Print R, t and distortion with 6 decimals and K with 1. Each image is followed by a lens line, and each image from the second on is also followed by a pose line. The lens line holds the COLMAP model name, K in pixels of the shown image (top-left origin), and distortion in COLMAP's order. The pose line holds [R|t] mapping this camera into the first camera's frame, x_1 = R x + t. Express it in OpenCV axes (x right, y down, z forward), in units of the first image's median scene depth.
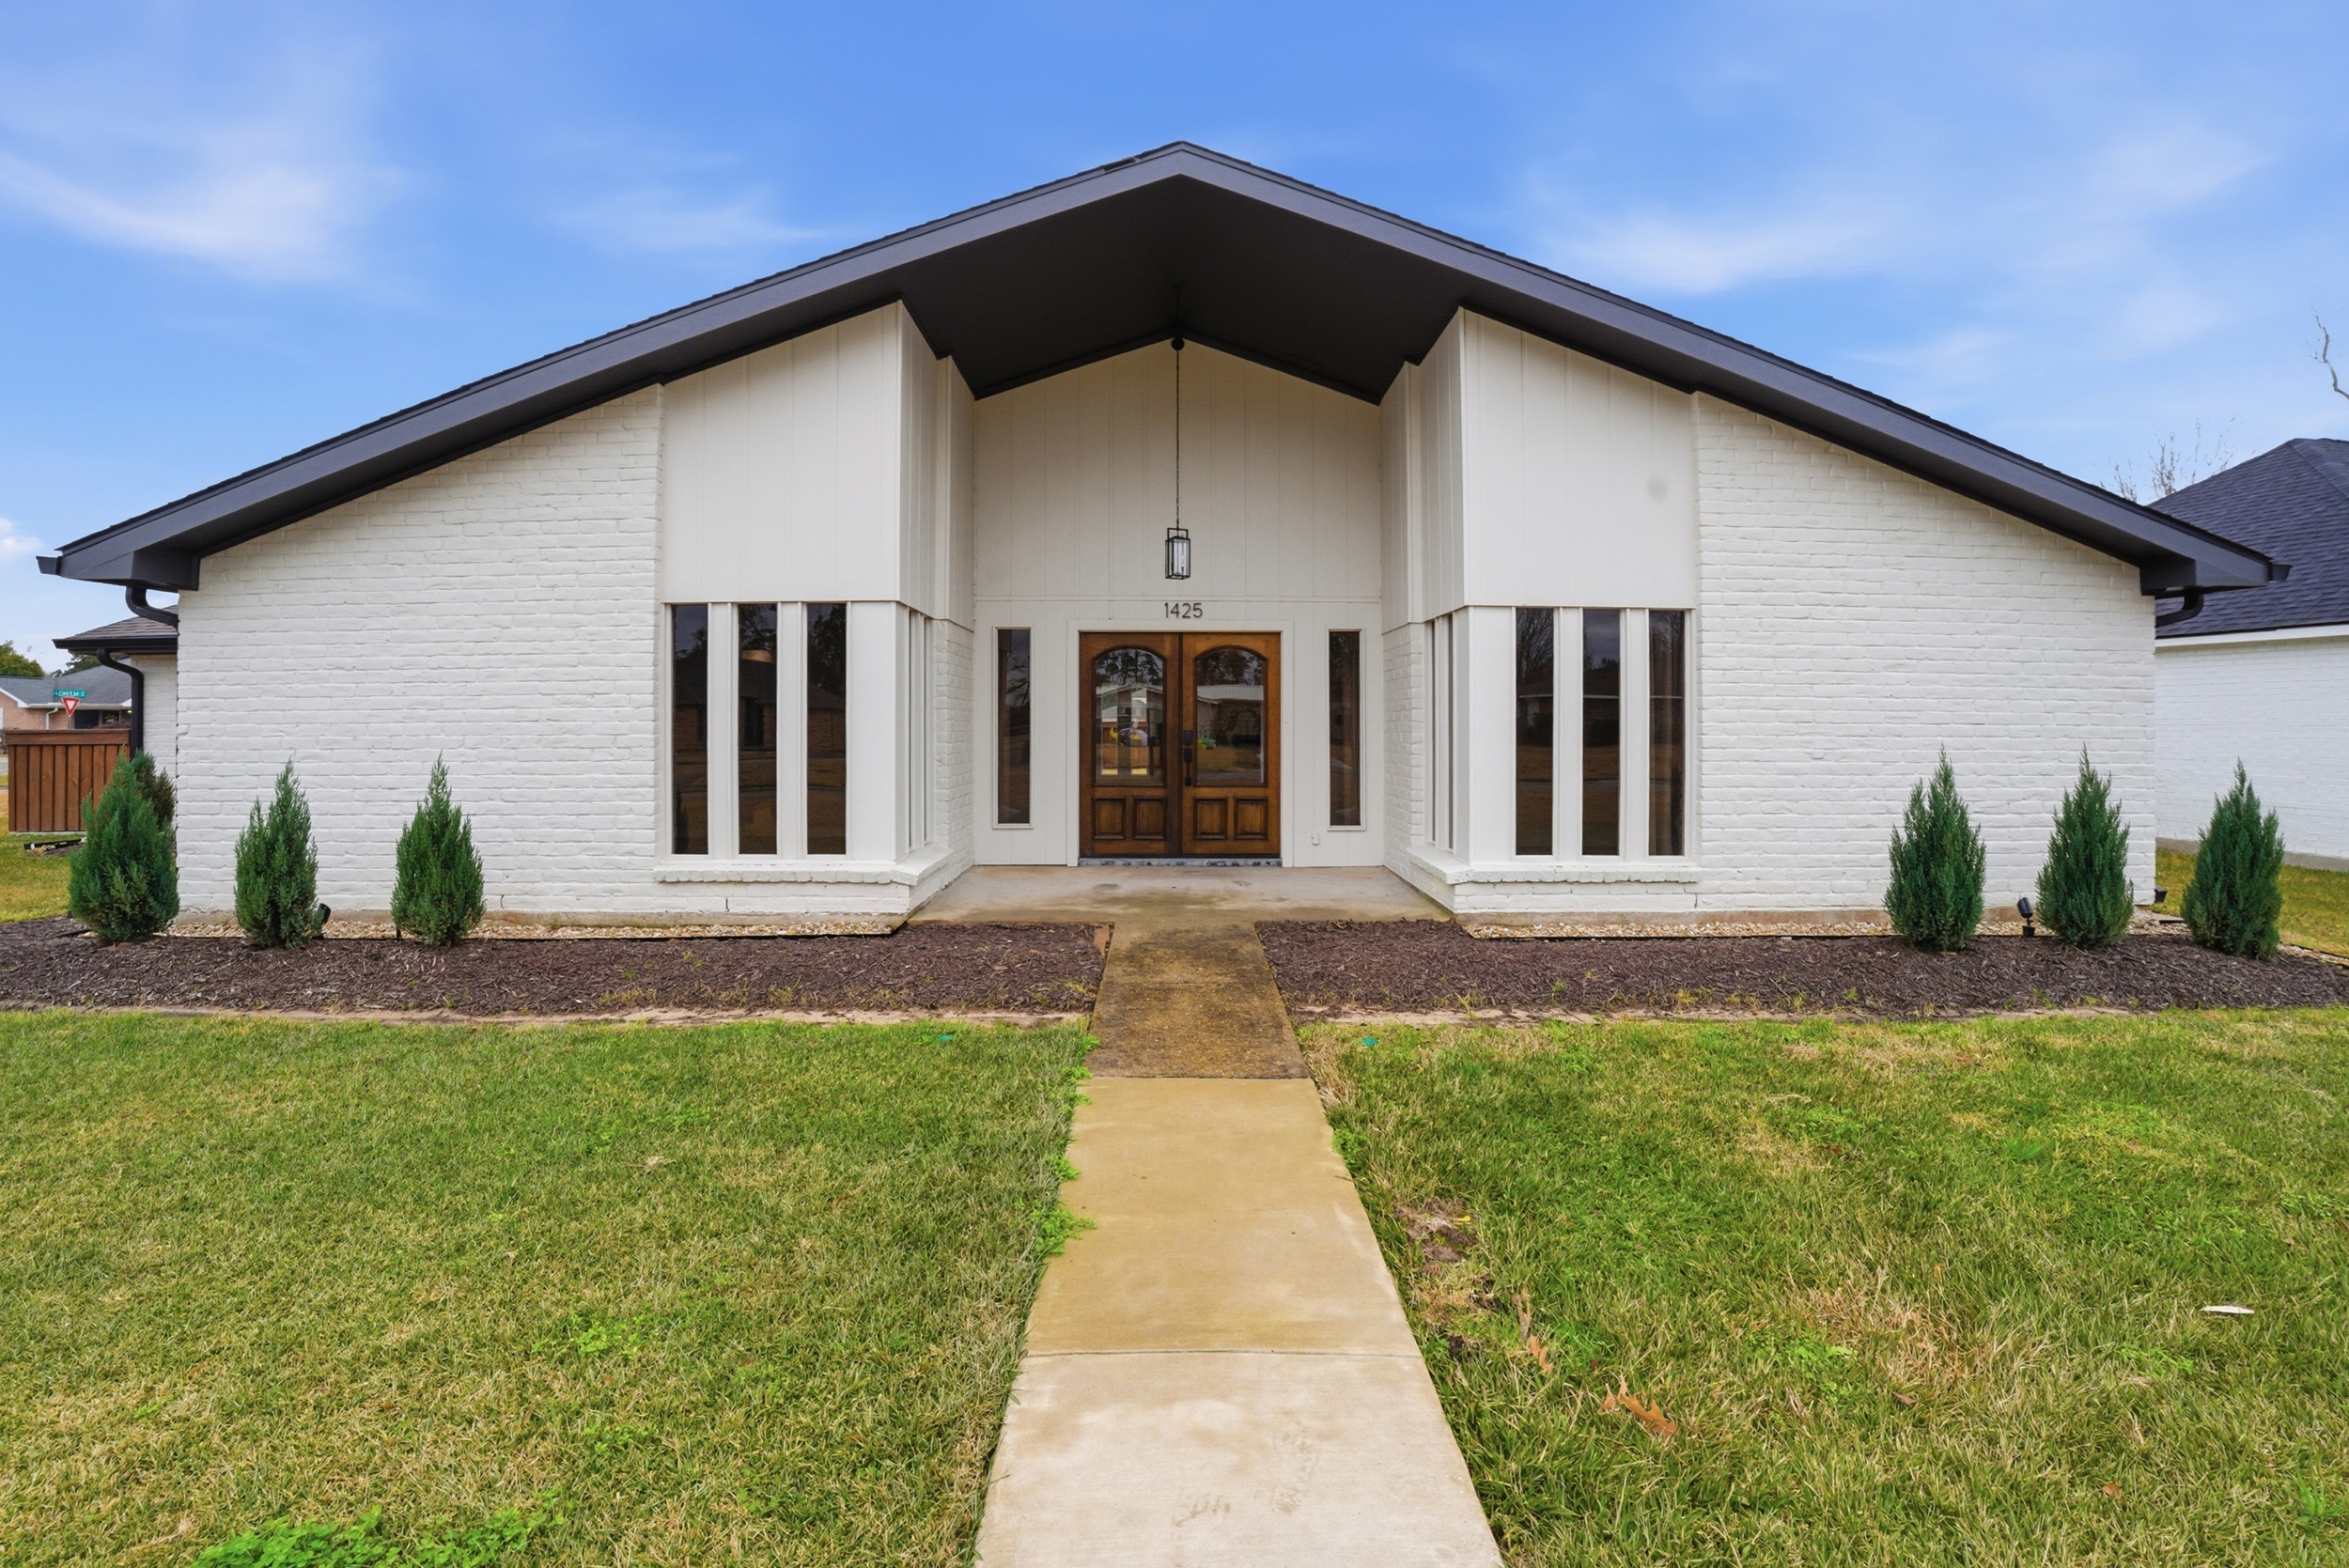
lens RADIAL K [[990.2, 0, 1179.8], [0, 990.2, 713.4], [0, 0, 1]] dist [-0.070340, -0.000406]
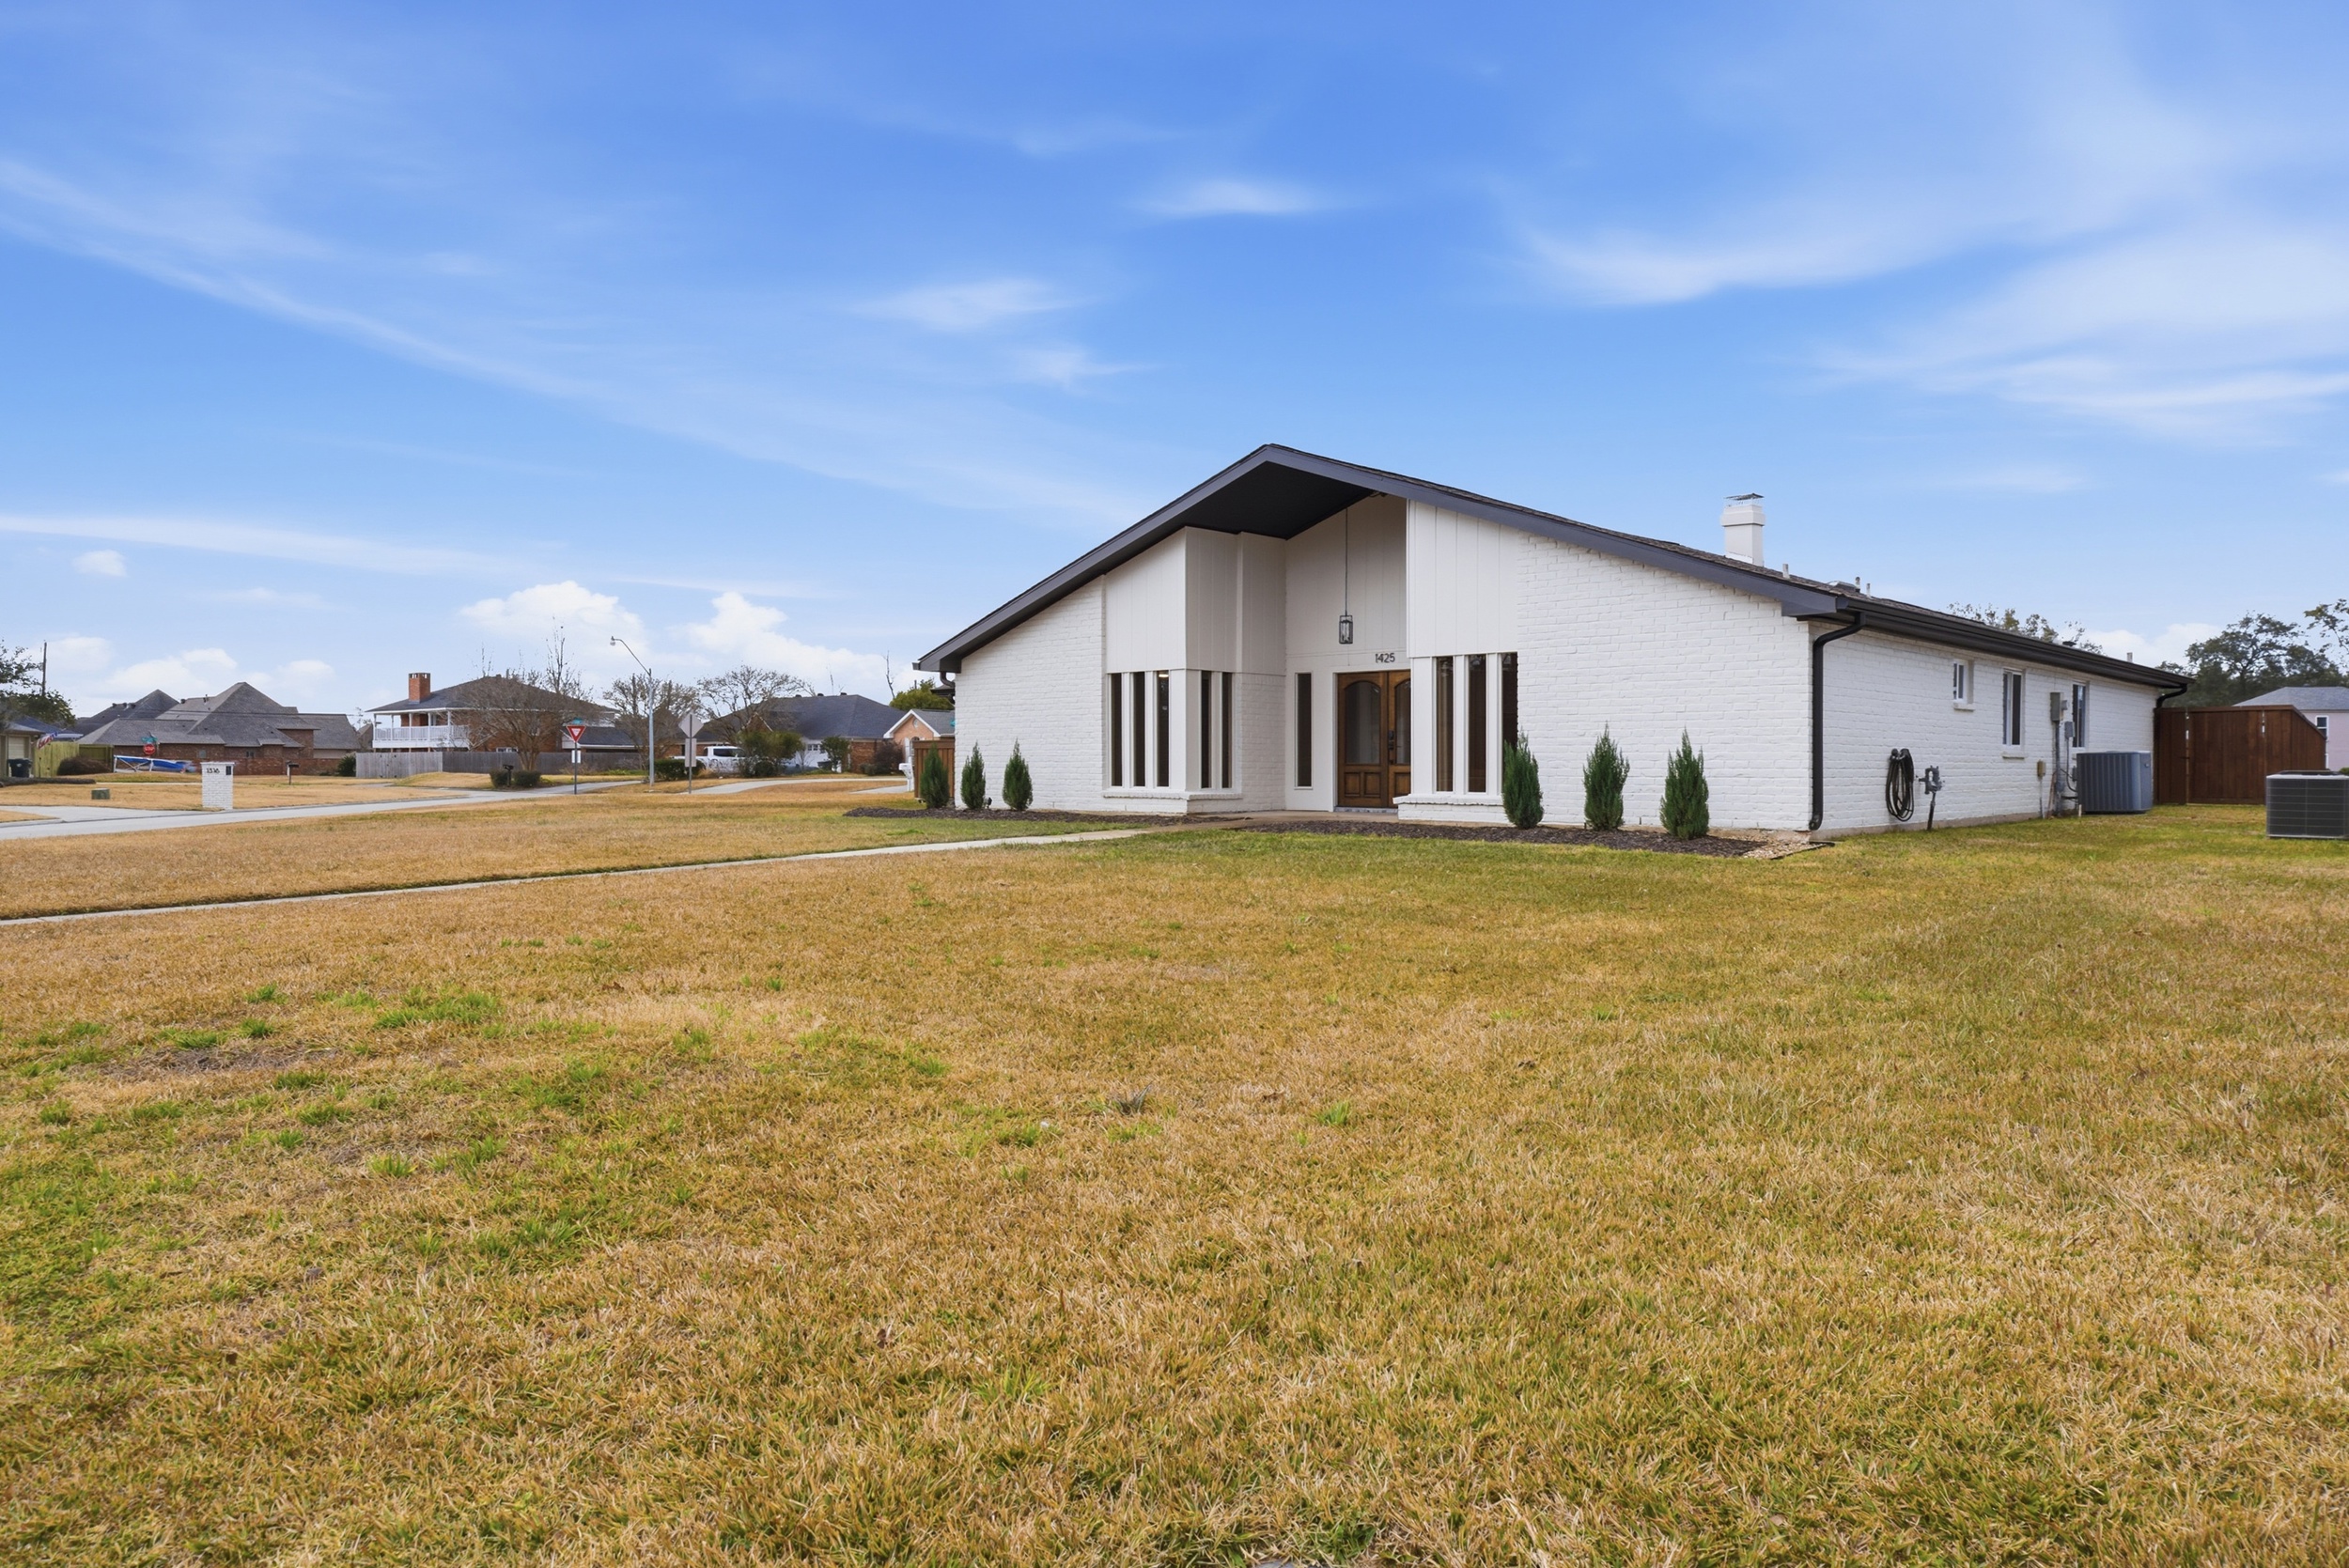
lens RADIAL K [[1535.5, 0, 1175.1], [0, 1535.5, 777.6], [0, 0, 1]] dist [0.011695, -0.000079]
pose [[0.721310, 0.004914, -0.692595, 1.970052], [0.002746, 0.999947, 0.009954, 0.088609], [0.692607, -0.009082, 0.721258, -1.405885]]
